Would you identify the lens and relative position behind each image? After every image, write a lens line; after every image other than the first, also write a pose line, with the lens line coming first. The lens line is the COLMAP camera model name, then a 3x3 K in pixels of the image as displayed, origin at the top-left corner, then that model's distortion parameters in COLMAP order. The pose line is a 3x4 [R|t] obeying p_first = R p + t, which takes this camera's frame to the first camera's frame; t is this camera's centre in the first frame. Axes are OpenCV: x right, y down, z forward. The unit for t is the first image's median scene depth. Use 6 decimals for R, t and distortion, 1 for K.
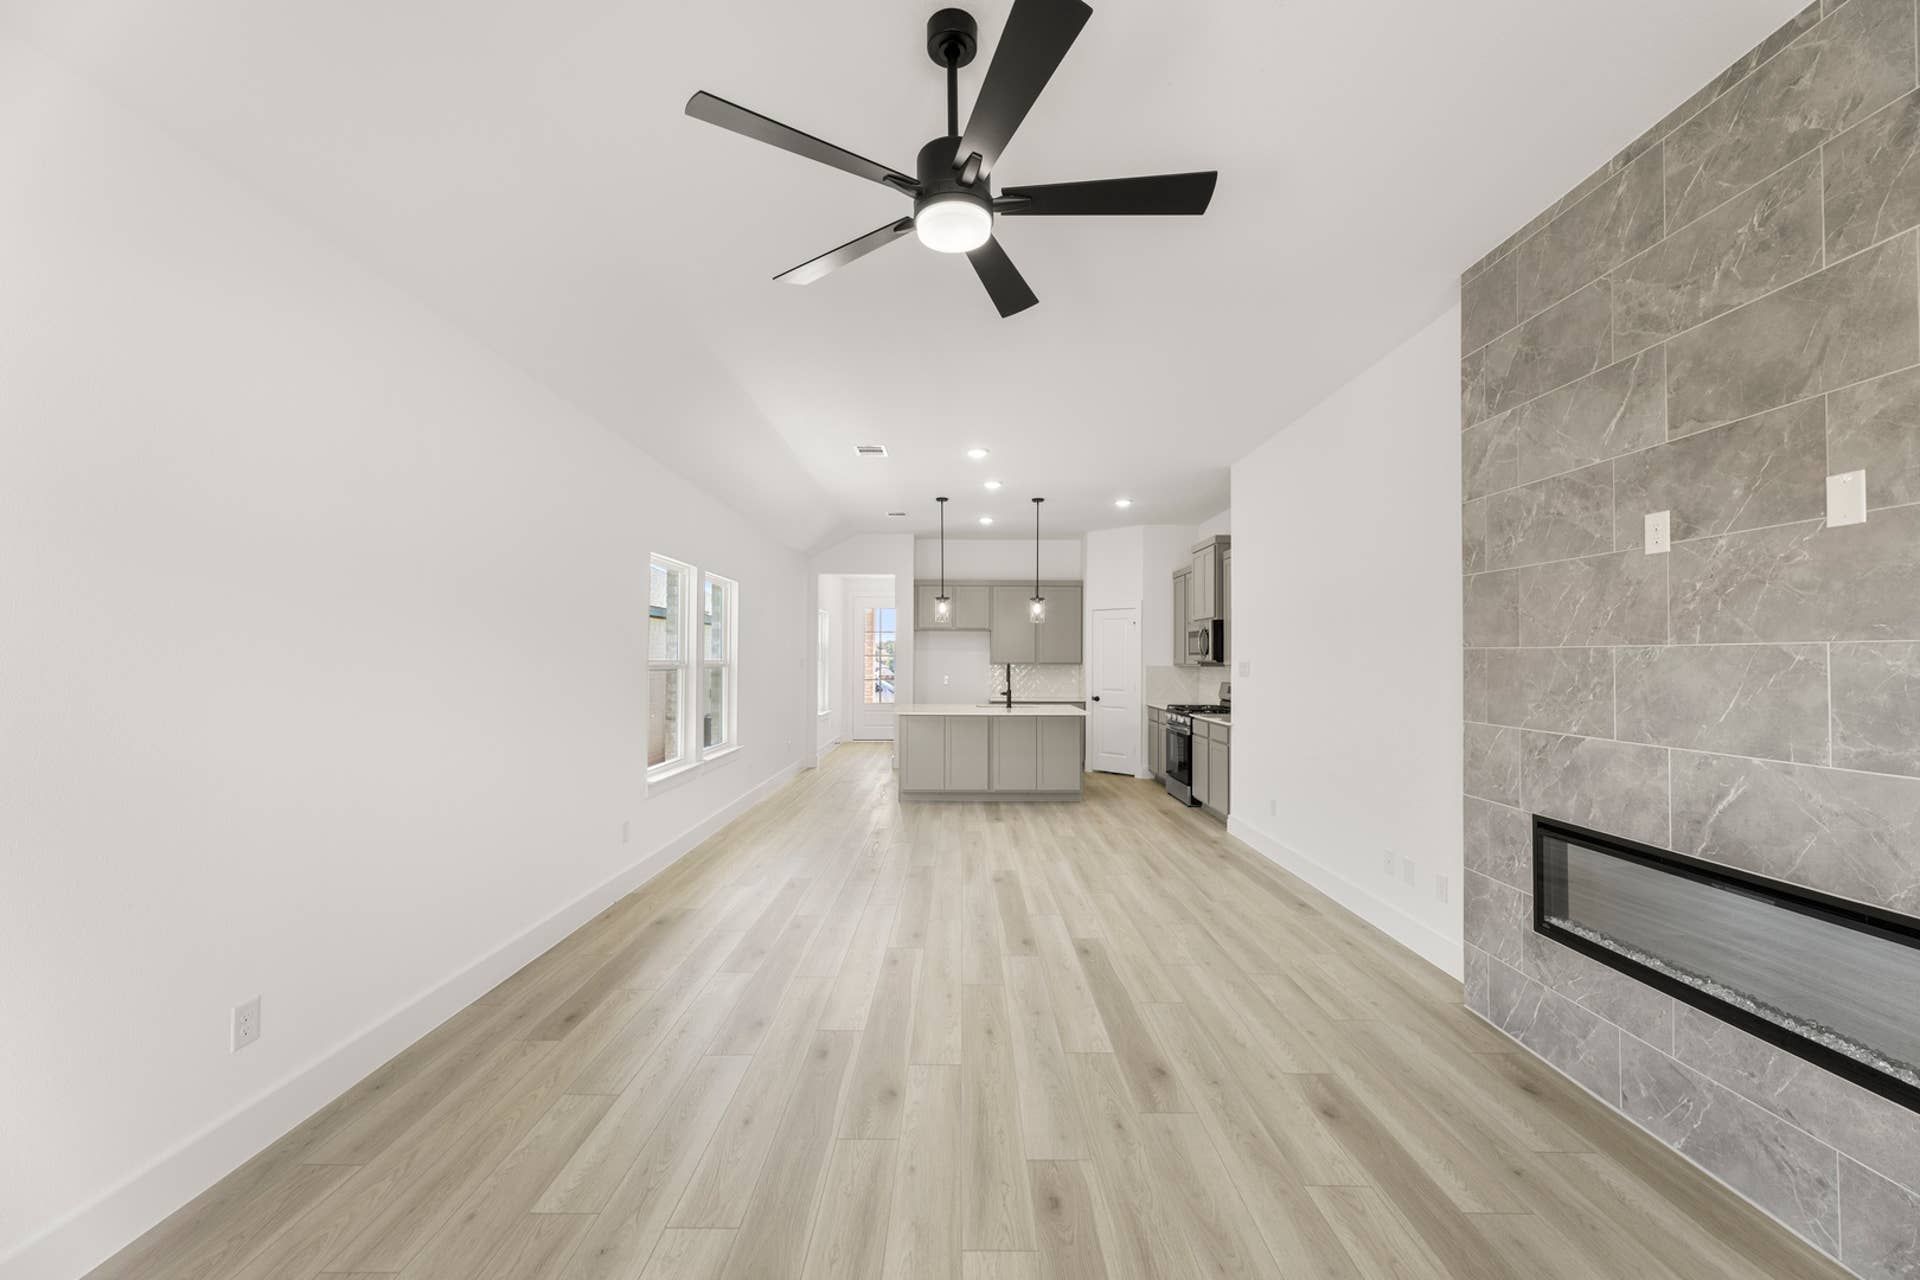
lens RADIAL K [[768.6, 0, 960.0], [0, 768.6, 642.7], [0, 0, 1]] dist [0.000367, -0.000052]
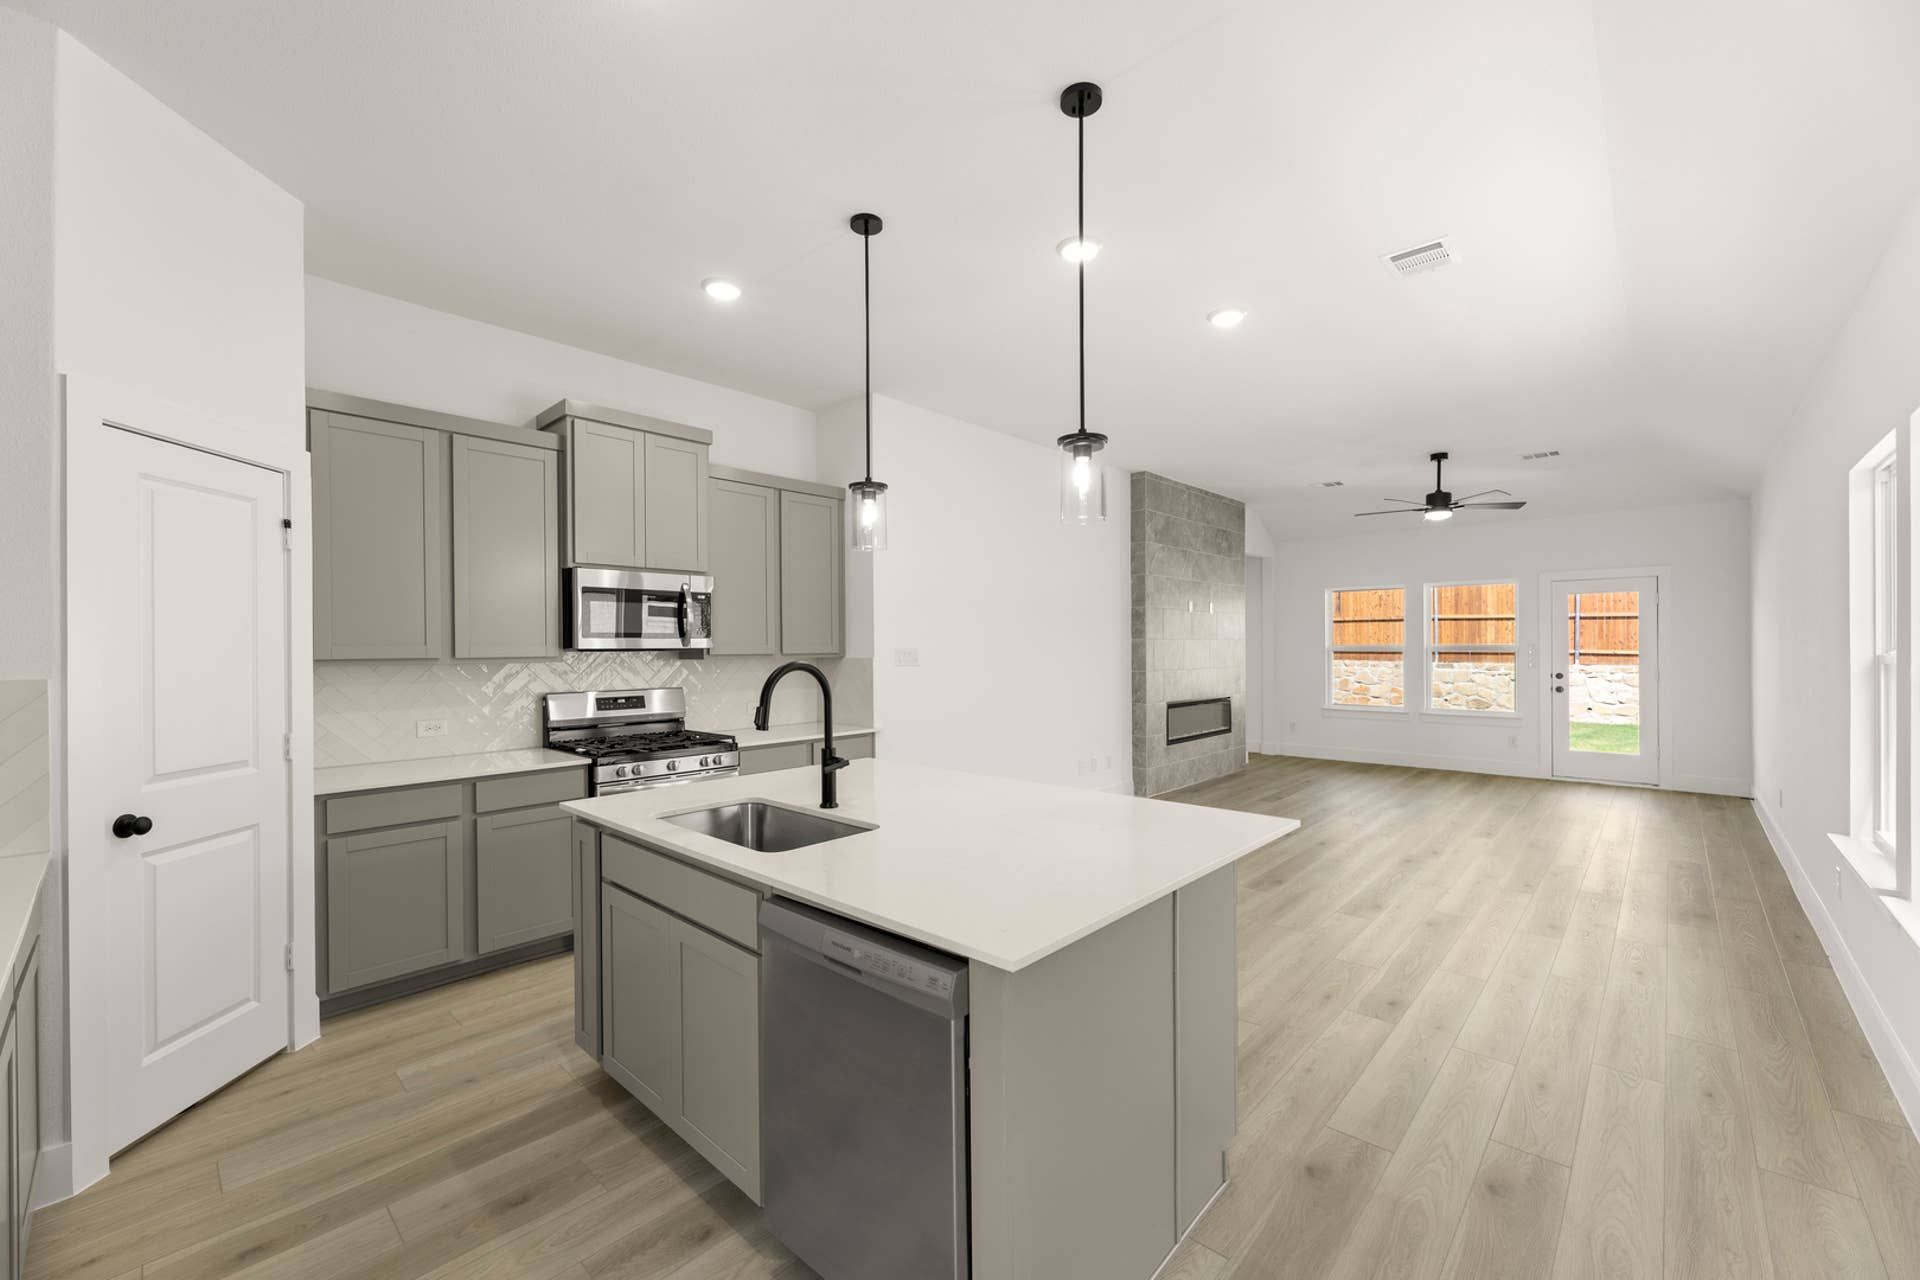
lens RADIAL K [[768.6, 0, 960.0], [0, 768.6, 642.7], [0, 0, 1]] dist [0.000367, -0.000052]
pose [[-0.736727, 0.000993, 0.676189, -0.498388], [-0.012870, 0.999797, -0.015490, 0.064855], [-0.676068, -0.020114, -0.736565, 3.286774]]
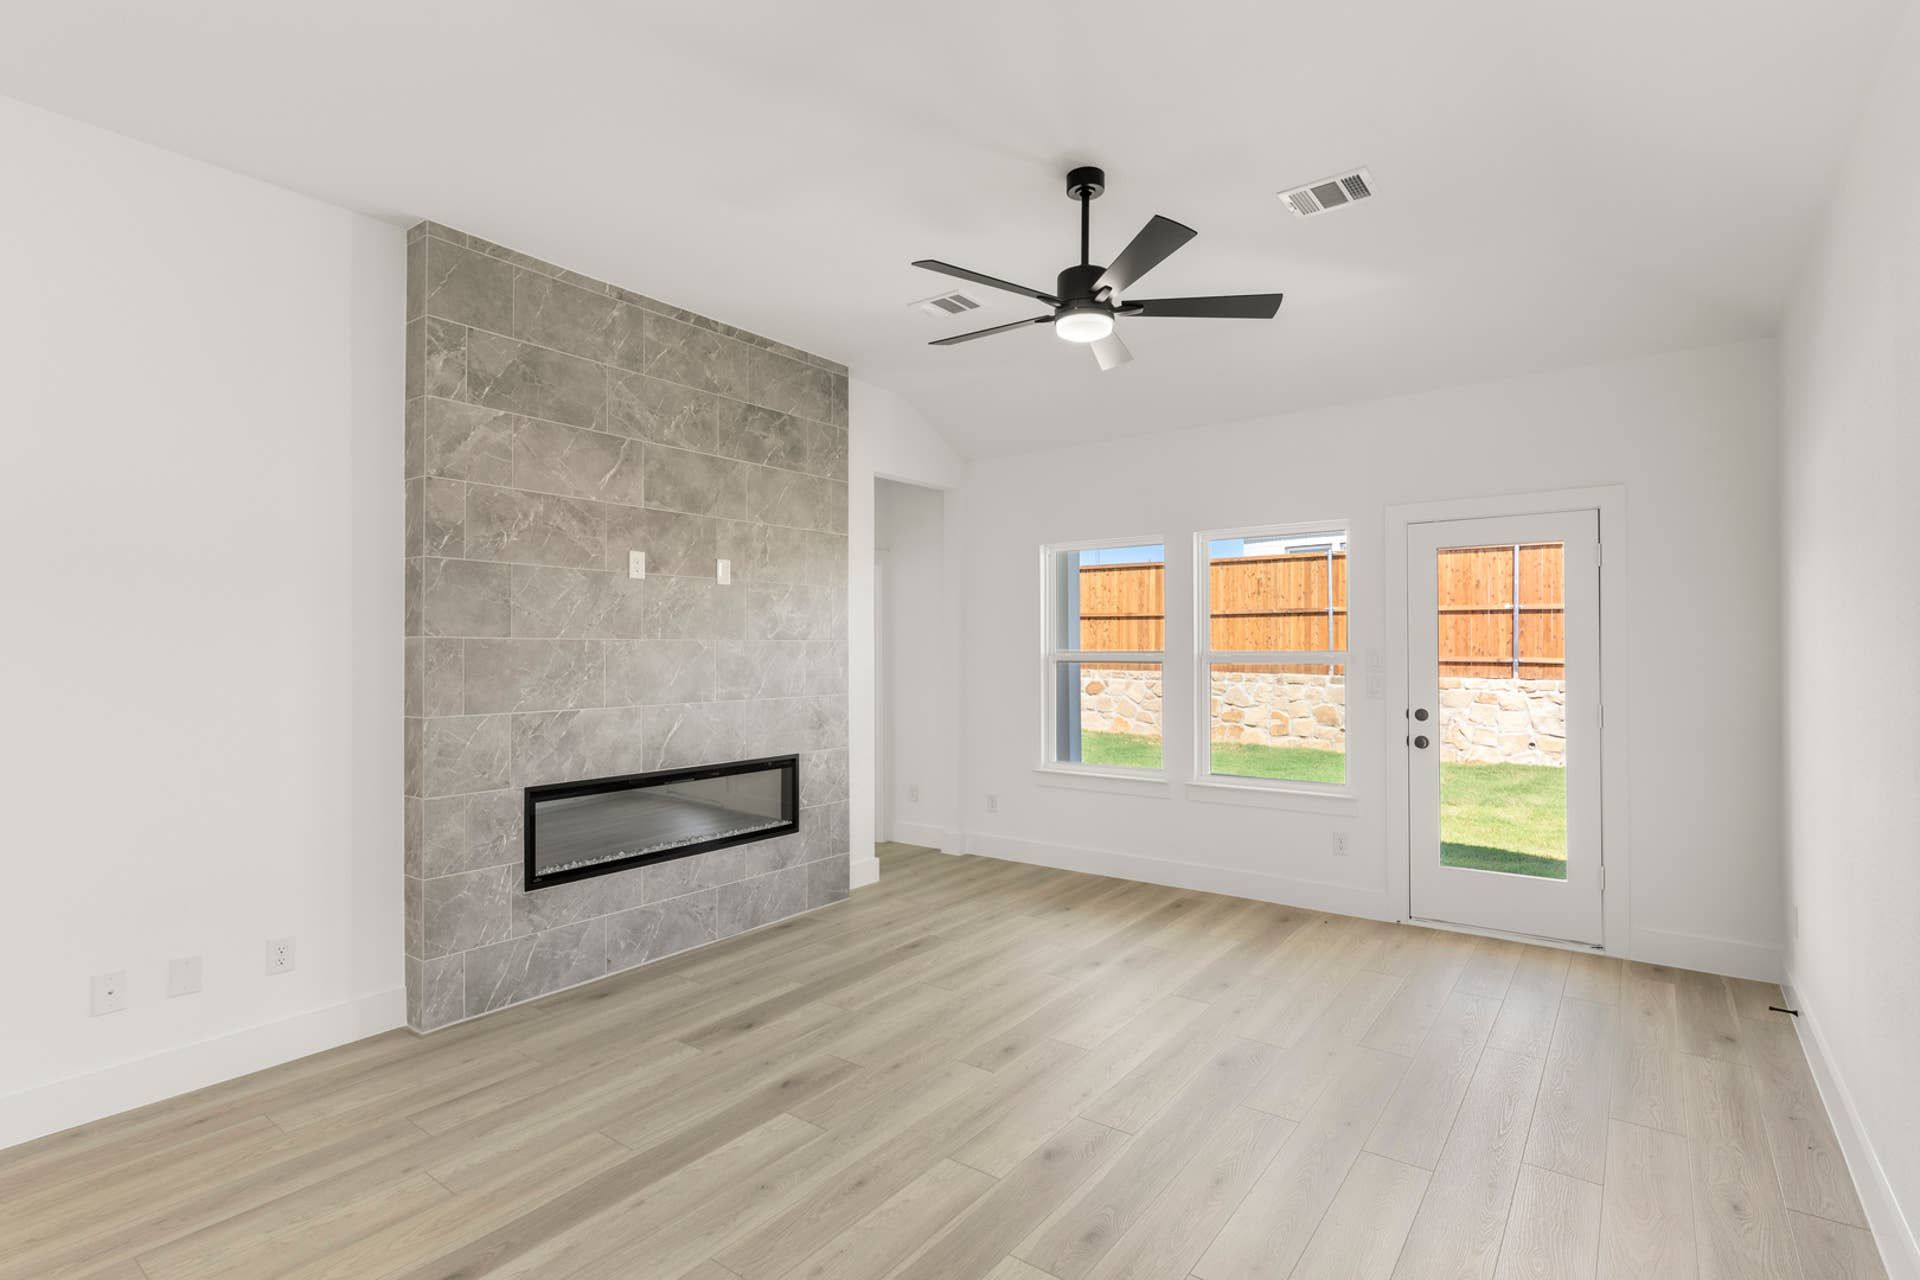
lens RADIAL K [[924.2, 0, 960.0], [0, 924.2, 640.0], [0, 0, 1]] dist [0.001227, 0.000624]
pose [[-0.803806, 0.003877, 0.594879, -0.535082], [-0.012657, 0.999641, -0.023616, 0.030933], [-0.594757, -0.026512, -0.803469, 1.631871]]
